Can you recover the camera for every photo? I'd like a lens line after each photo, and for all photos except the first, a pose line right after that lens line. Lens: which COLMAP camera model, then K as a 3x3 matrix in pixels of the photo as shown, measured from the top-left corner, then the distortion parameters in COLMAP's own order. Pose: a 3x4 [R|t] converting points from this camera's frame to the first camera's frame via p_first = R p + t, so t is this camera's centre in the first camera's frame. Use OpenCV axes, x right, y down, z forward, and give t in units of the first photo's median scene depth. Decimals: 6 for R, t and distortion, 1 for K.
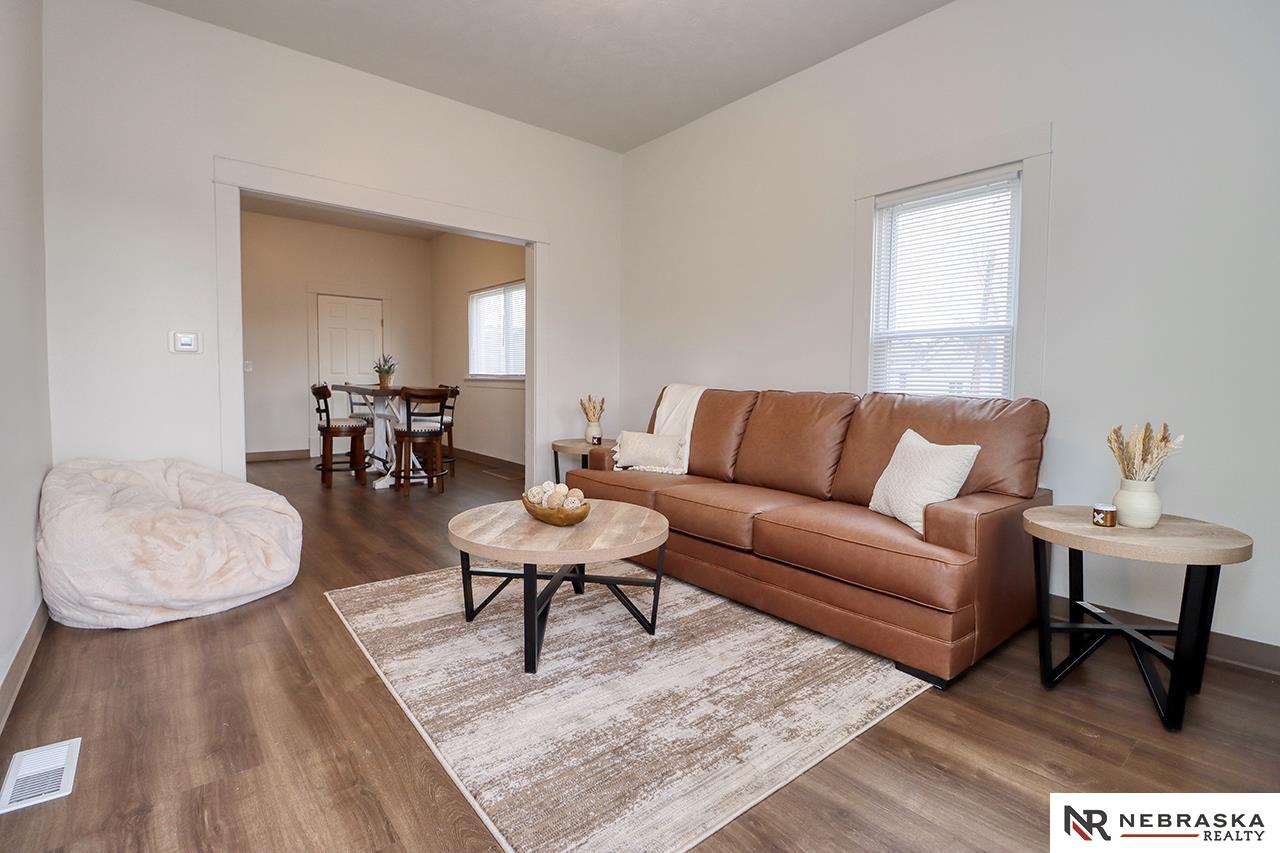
lens RADIAL K [[591.7, 0, 642.3], [0, 591.7, 411.5], [0, 0, 1]] dist [0.002236, -0.015431]
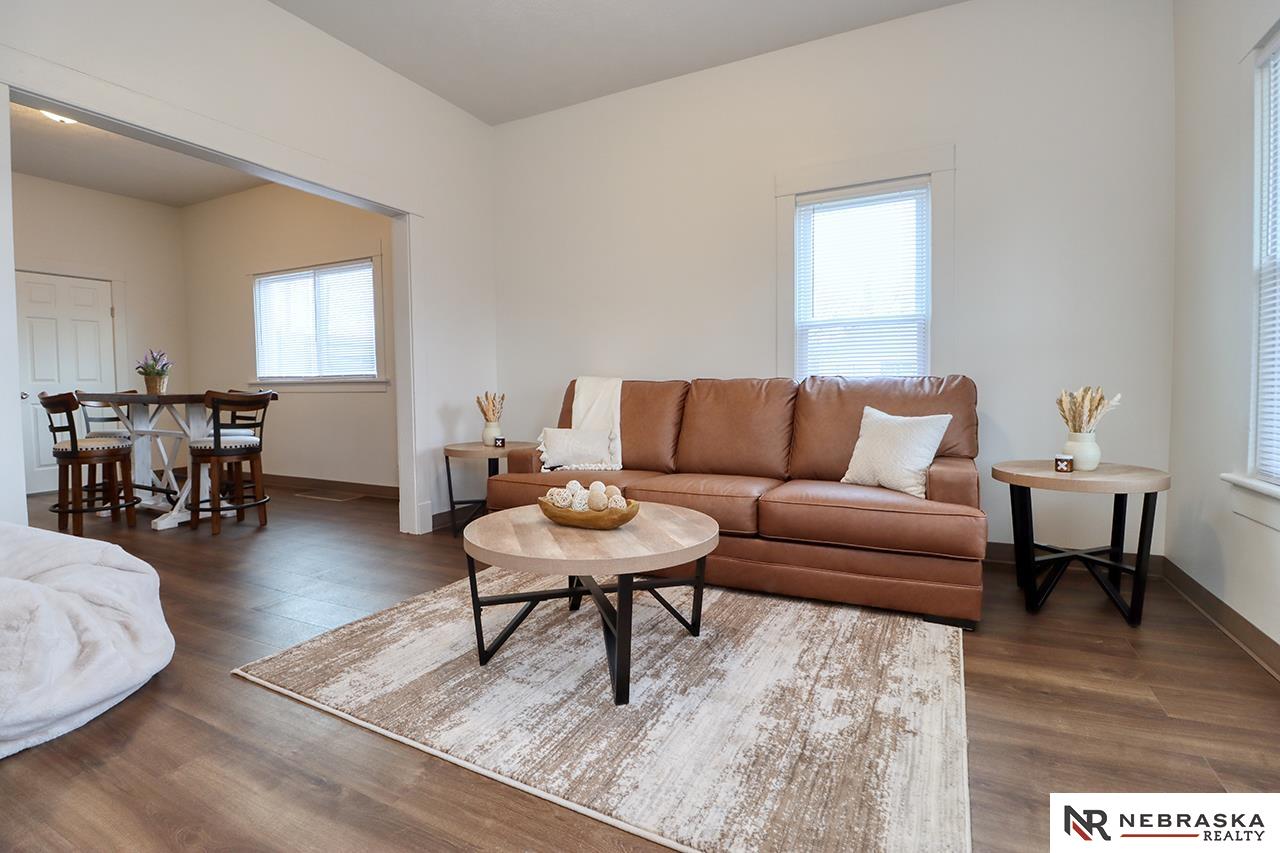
lens RADIAL K [[591.7, 0, 642.3], [0, 591.7, 411.5], [0, 0, 1]] dist [0.002236, -0.015431]
pose [[0.916469, -0.041536, 0.397945, -0.390289], [0.045689, 0.998955, -0.000955, 0.022593], [-0.397489, 0.019057, 0.917409, 0.169134]]
